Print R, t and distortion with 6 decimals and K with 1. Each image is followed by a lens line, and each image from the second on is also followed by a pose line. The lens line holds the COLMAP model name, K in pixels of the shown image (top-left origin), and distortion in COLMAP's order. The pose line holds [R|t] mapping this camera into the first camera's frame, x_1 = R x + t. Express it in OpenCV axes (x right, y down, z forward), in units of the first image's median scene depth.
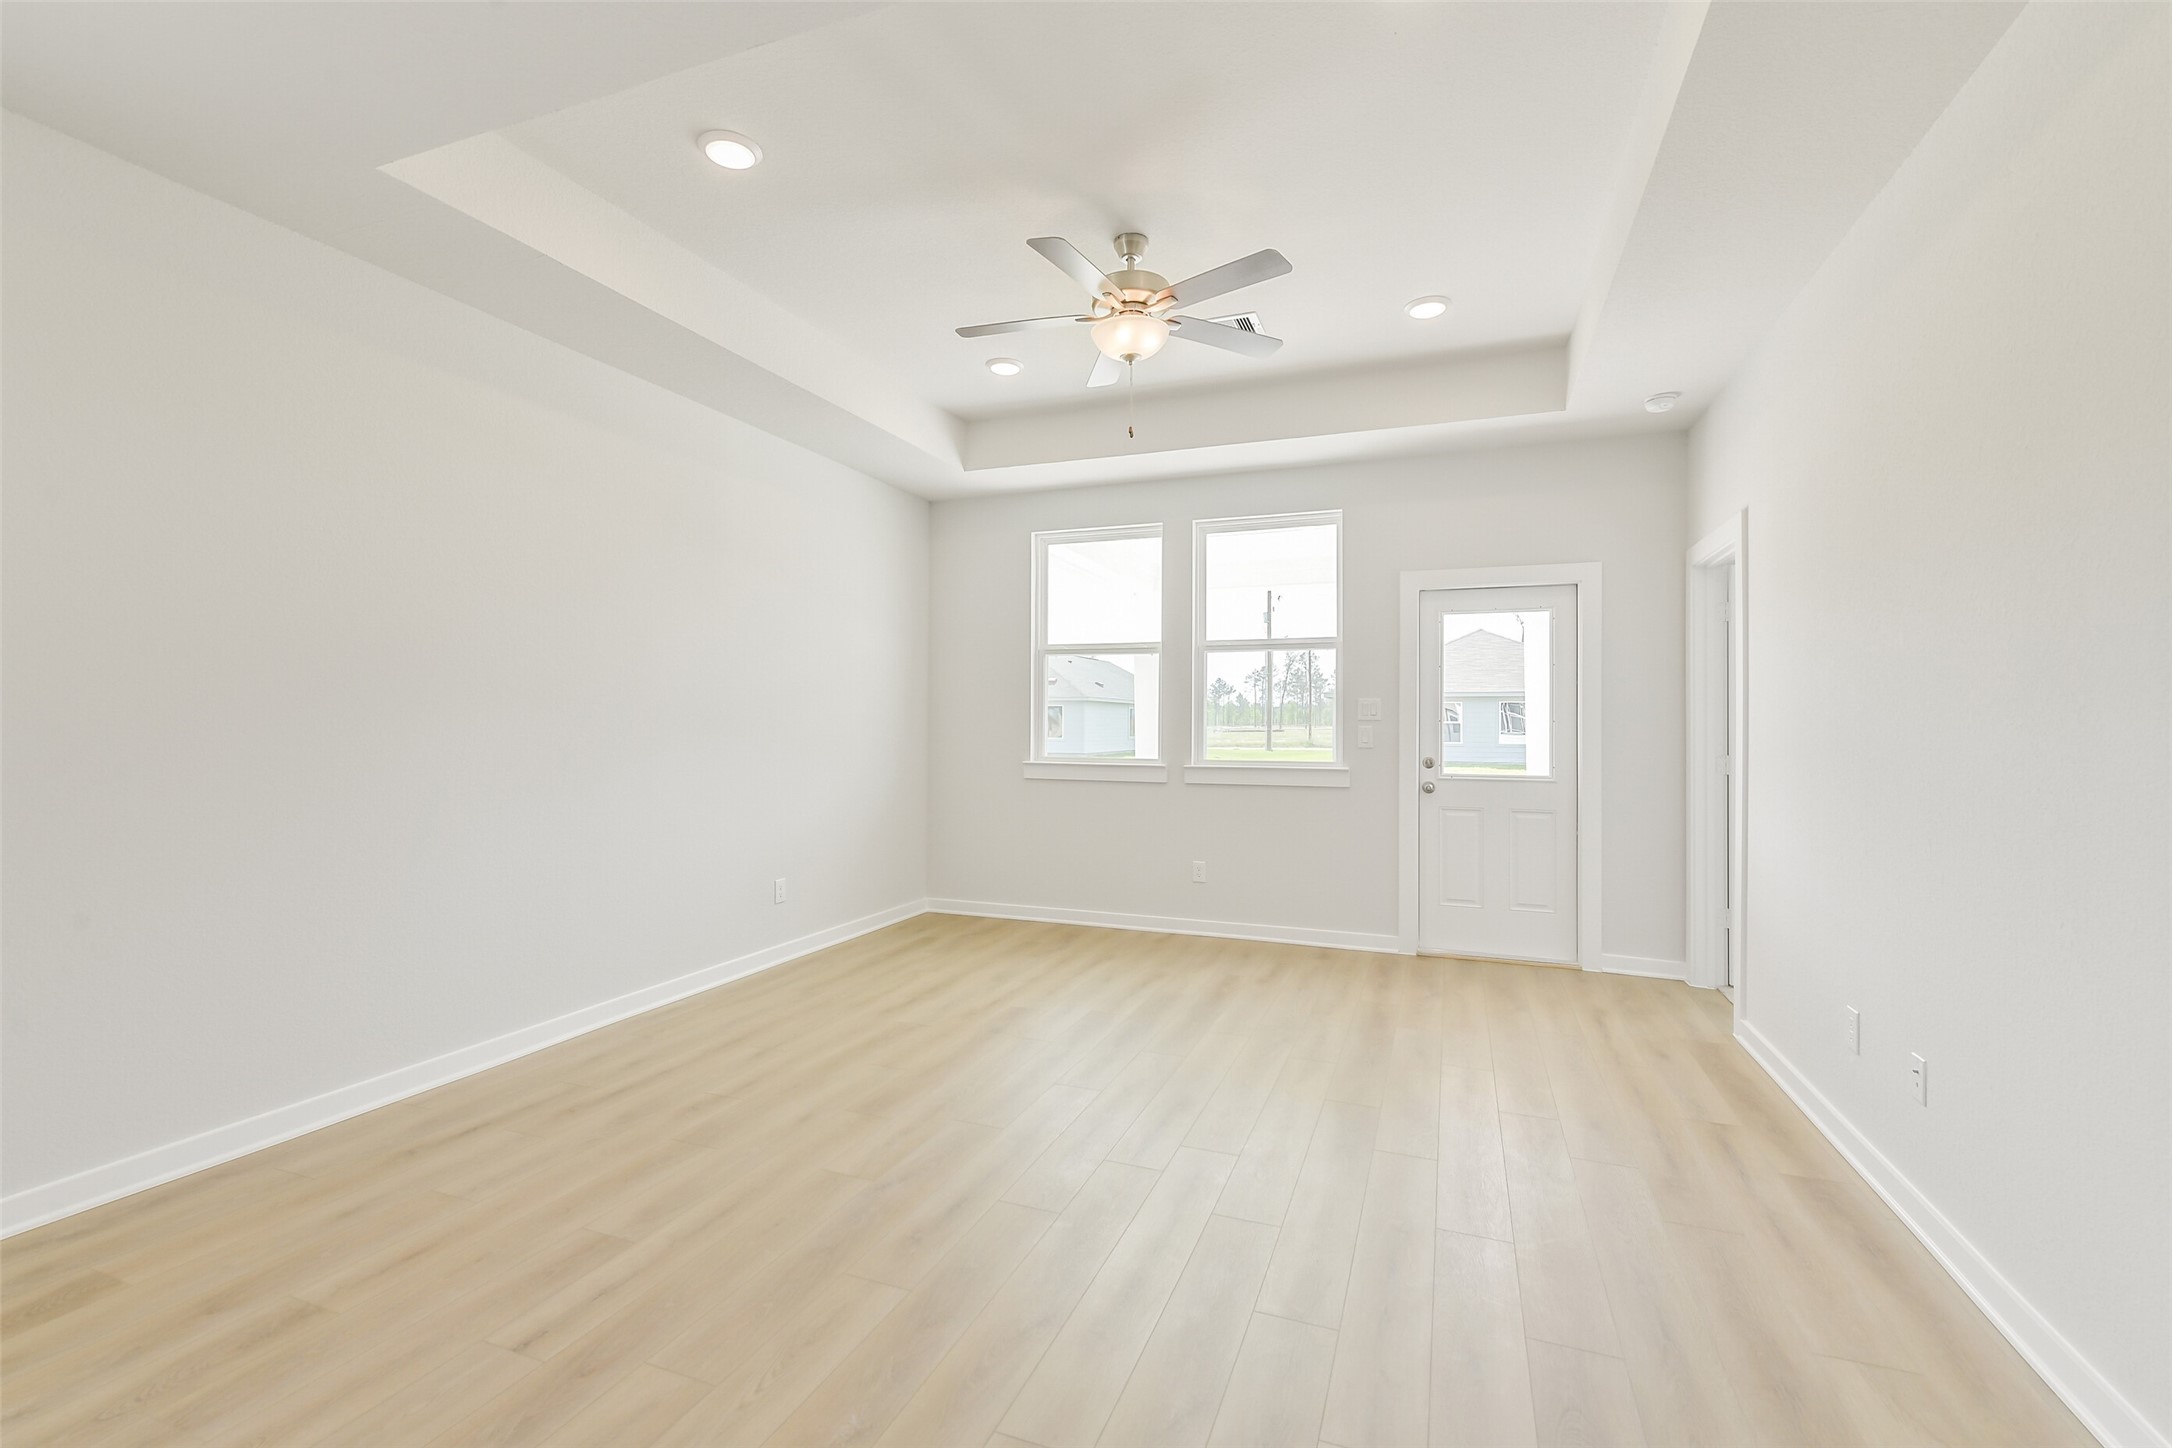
lens RADIAL K [[933.8, 0, 1090.8], [0, 933.8, 720.4], [0, 0, 1]] dist [0.003258, -0.002655]
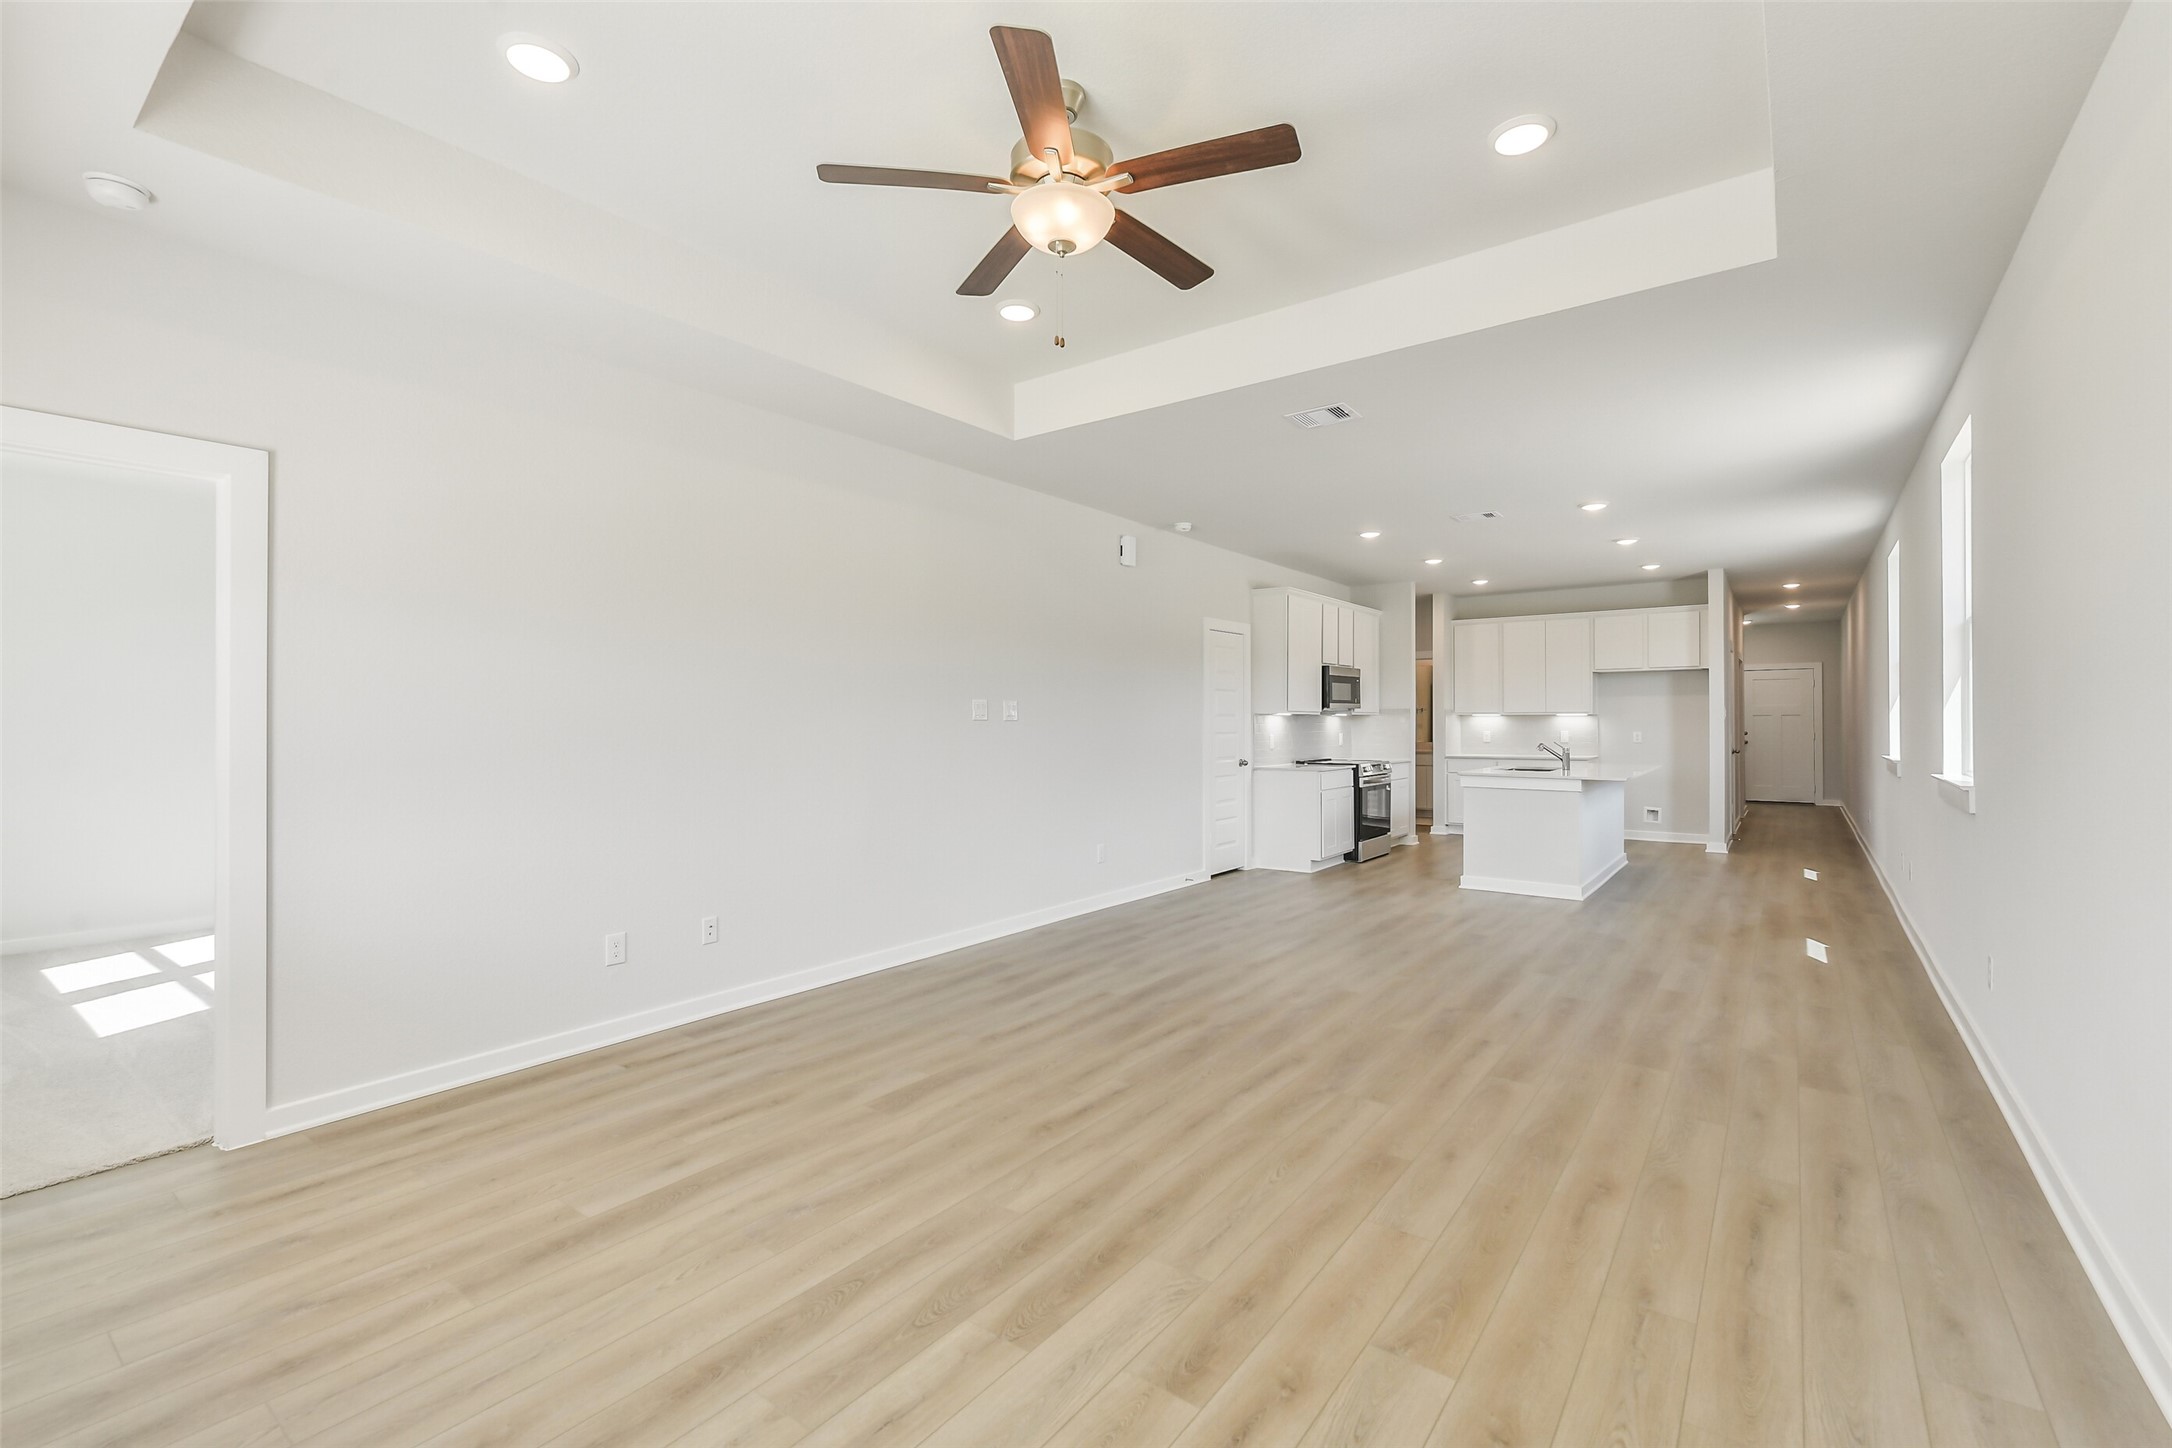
lens RADIAL K [[933.8, 0, 1085.8], [0, 933.8, 715.8], [0, 0, 1]] dist [0.003258, -0.002655]
pose [[-0.962042, 0.000973, 0.272900, -0.123208], [-0.001869, 0.999947, -0.010152, -0.000523], [-0.272895, -0.010277, -0.961989, 1.161798]]
